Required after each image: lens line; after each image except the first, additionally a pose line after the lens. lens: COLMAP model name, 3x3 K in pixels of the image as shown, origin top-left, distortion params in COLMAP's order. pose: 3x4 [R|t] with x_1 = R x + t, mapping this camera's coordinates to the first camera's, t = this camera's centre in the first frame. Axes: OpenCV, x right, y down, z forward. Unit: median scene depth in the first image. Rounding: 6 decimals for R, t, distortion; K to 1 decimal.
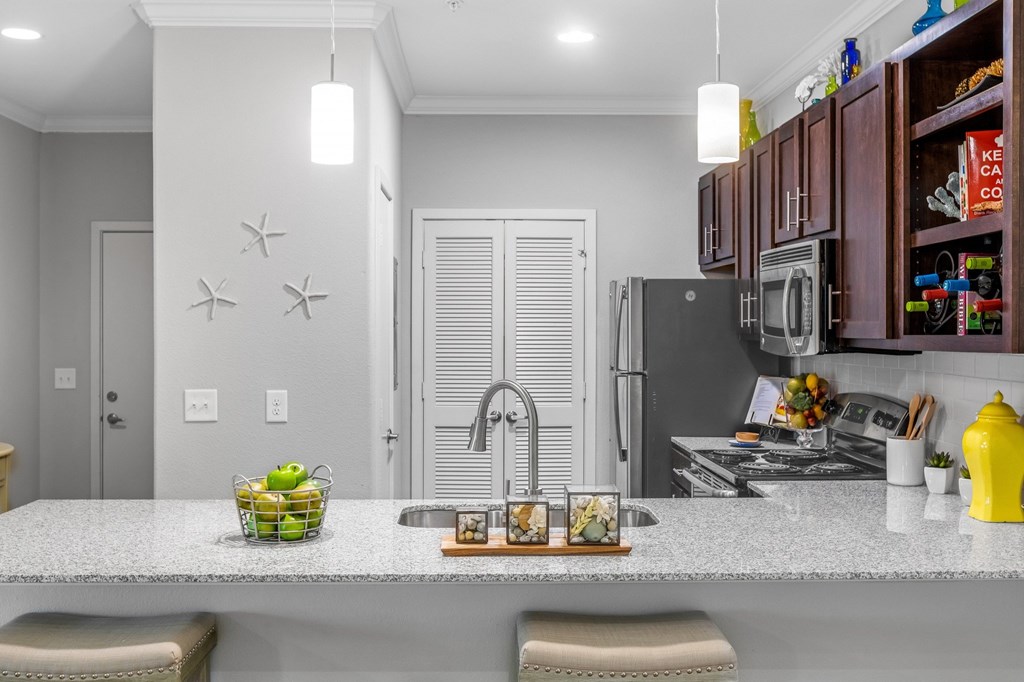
lens RADIAL K [[1002.8, 0, 507.1], [0, 1002.8, 335.1], [0, 0, 1]] dist [0.003177, 0.000000]
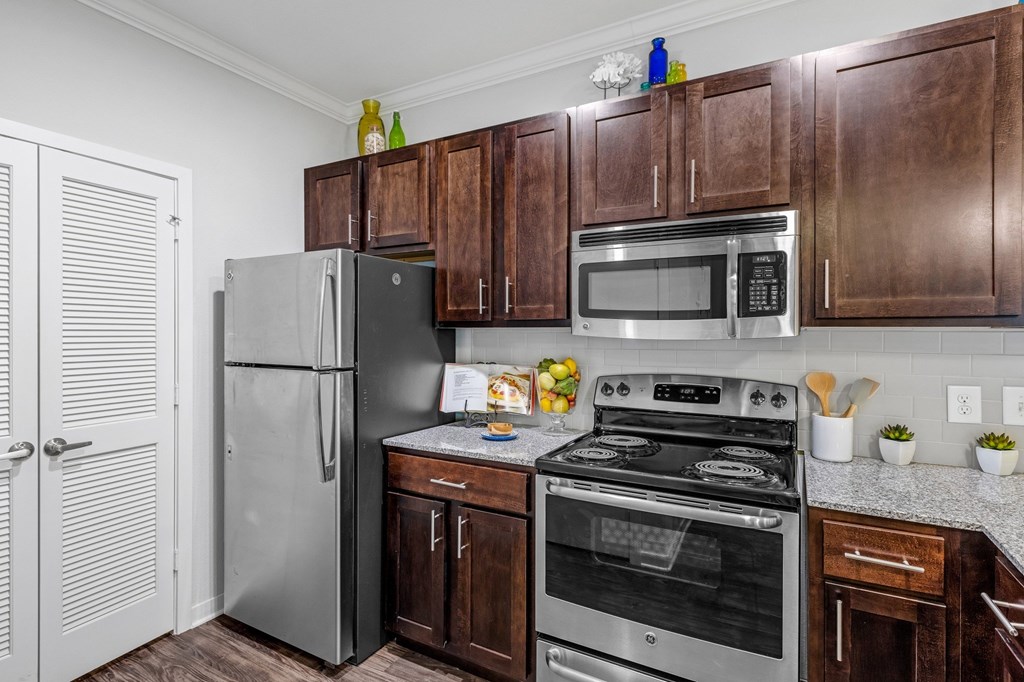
lens RADIAL K [[490.0, 0, 512.7], [0, 490.0, 339.0], [0, 0, 1]] dist [0.010623, -0.000127]
pose [[0.513813, -0.014311, 0.857783, -0.180848], [0.006712, 0.999897, 0.012661, 0.012428], [-0.857876, -0.000748, 0.513856, 0.866470]]
